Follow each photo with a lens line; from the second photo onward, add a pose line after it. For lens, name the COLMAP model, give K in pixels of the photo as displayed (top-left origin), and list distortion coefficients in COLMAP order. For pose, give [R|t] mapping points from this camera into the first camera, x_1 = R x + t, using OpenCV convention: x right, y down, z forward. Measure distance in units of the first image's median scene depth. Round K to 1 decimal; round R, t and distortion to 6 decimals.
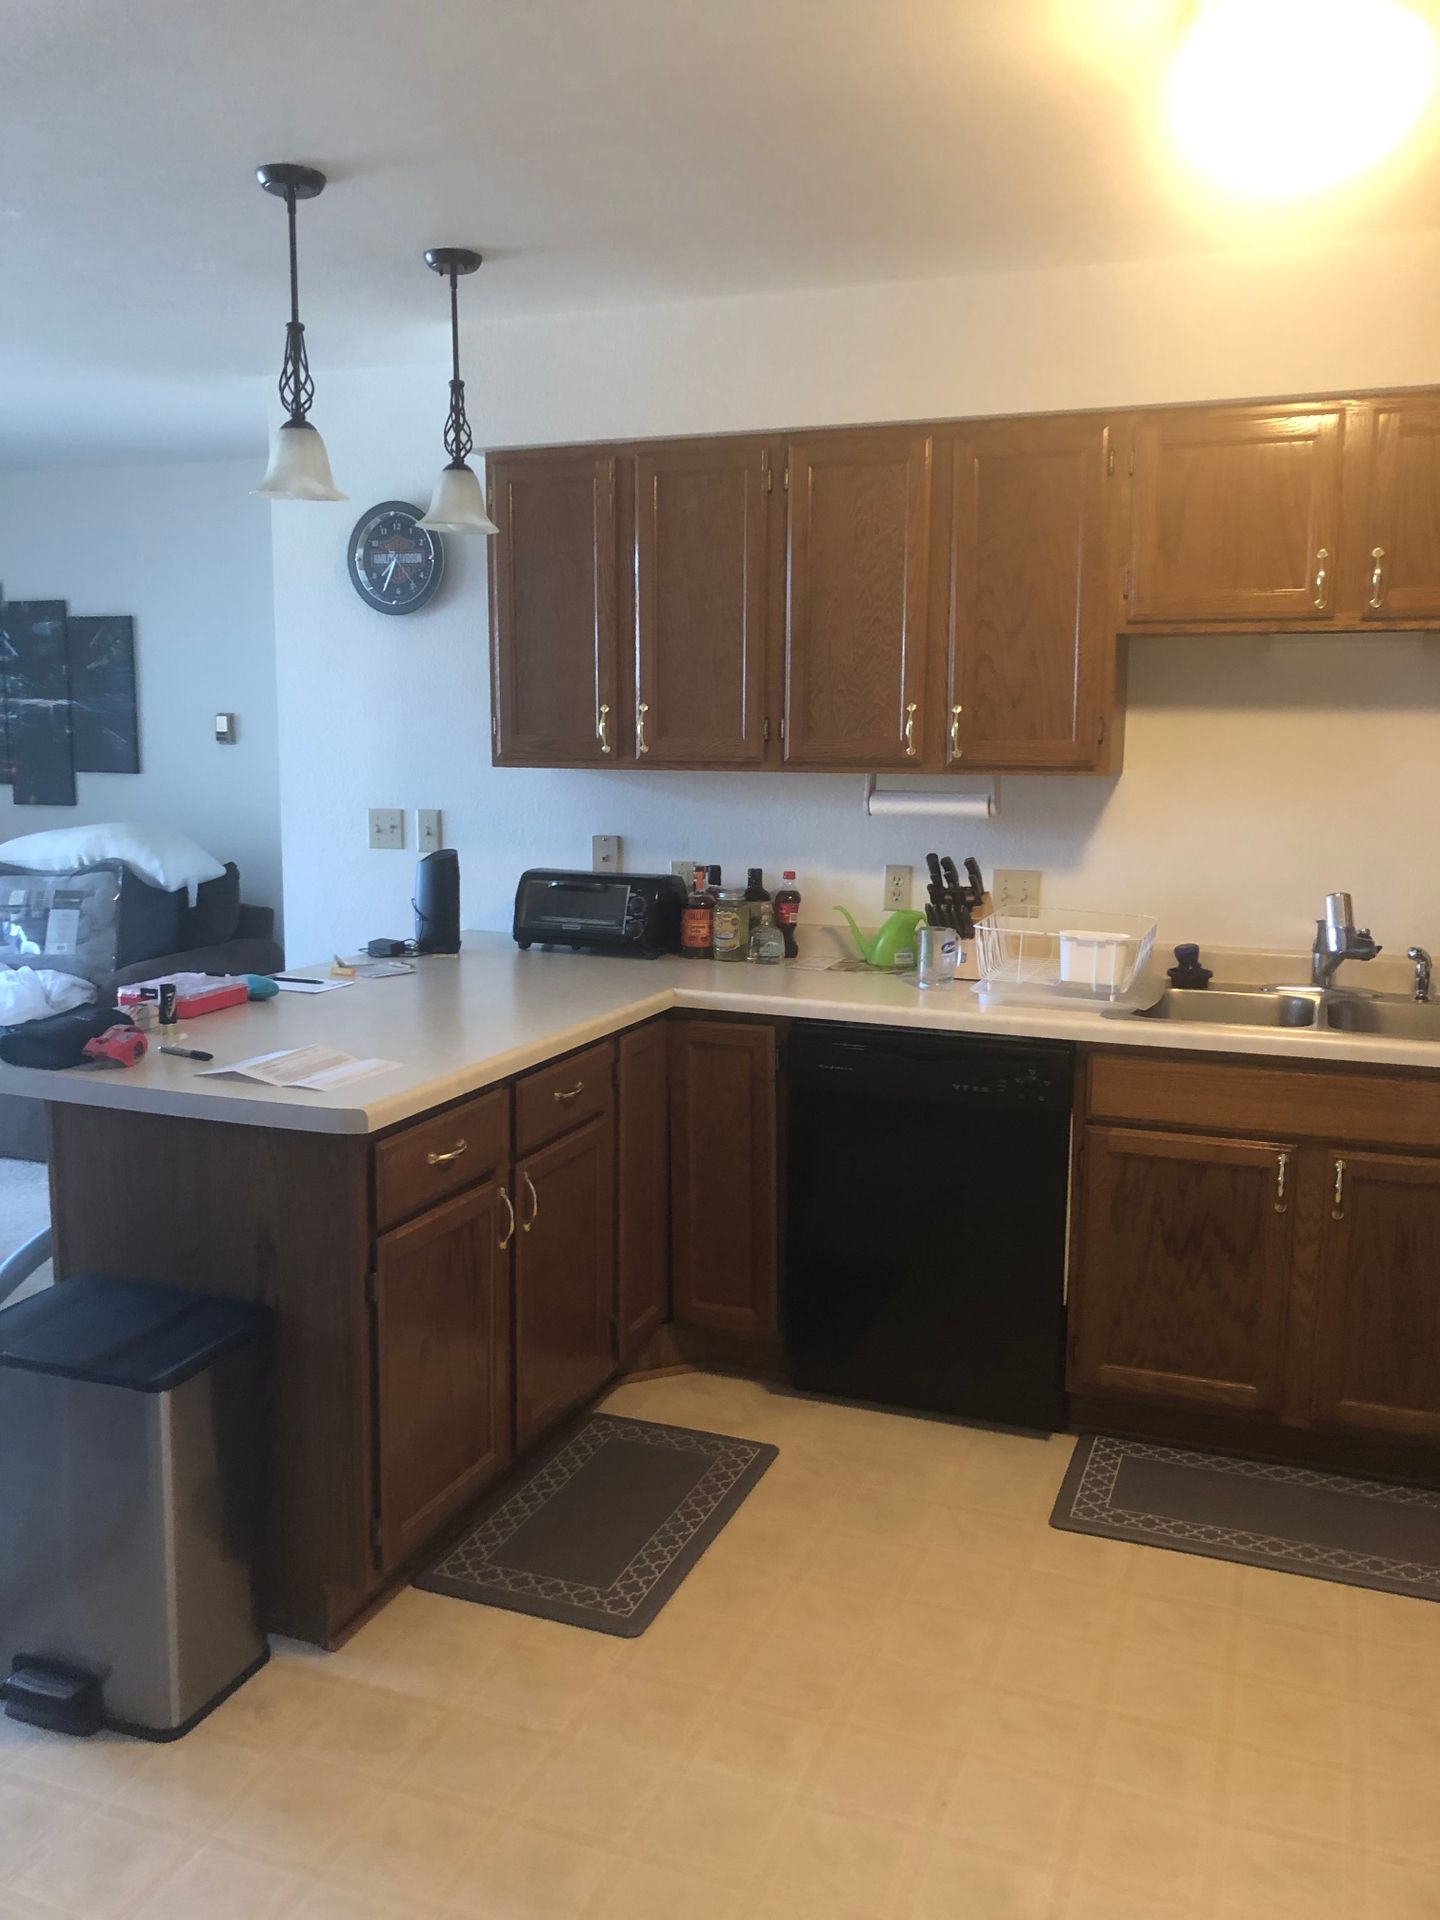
lens RADIAL K [[1563.8, 0, 710.9], [0, 1563.8, 940.4], [0, 0, 1]] dist [0.036146, -0.032313]
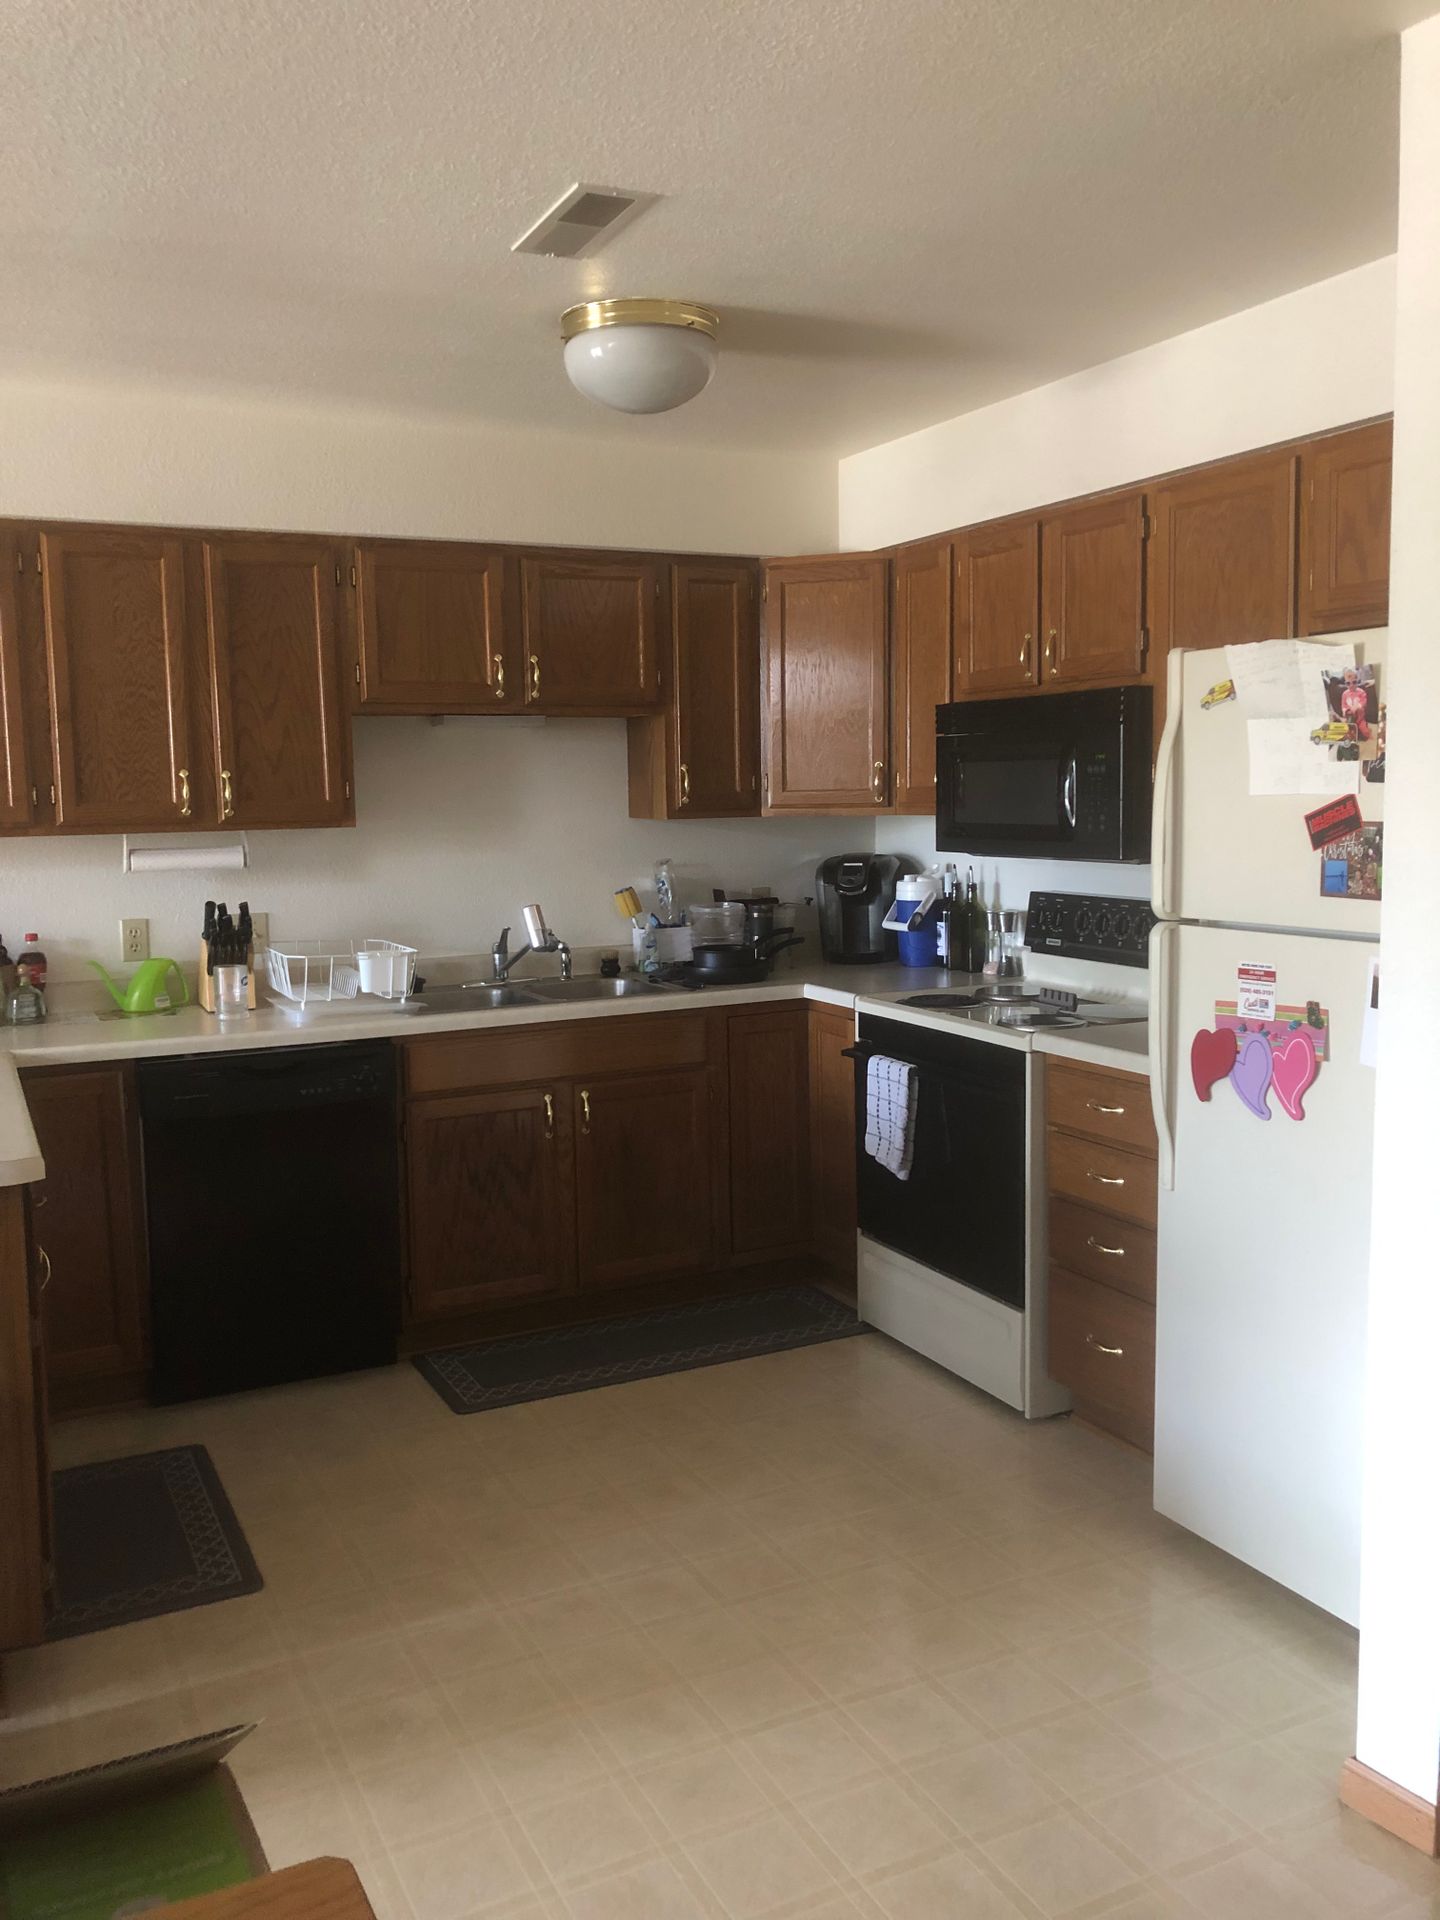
lens RADIAL K [[1563.8, 0, 694.9], [0, 1563.8, 930.2], [0, 0, 1]] dist [0.036146, -0.032313]
pose [[0.682319, -0.085418, 0.726047, -0.489684], [0.124282, 0.992247, -0.000061, 0.009886], [-0.720413, 0.090276, 0.687645, -0.034683]]
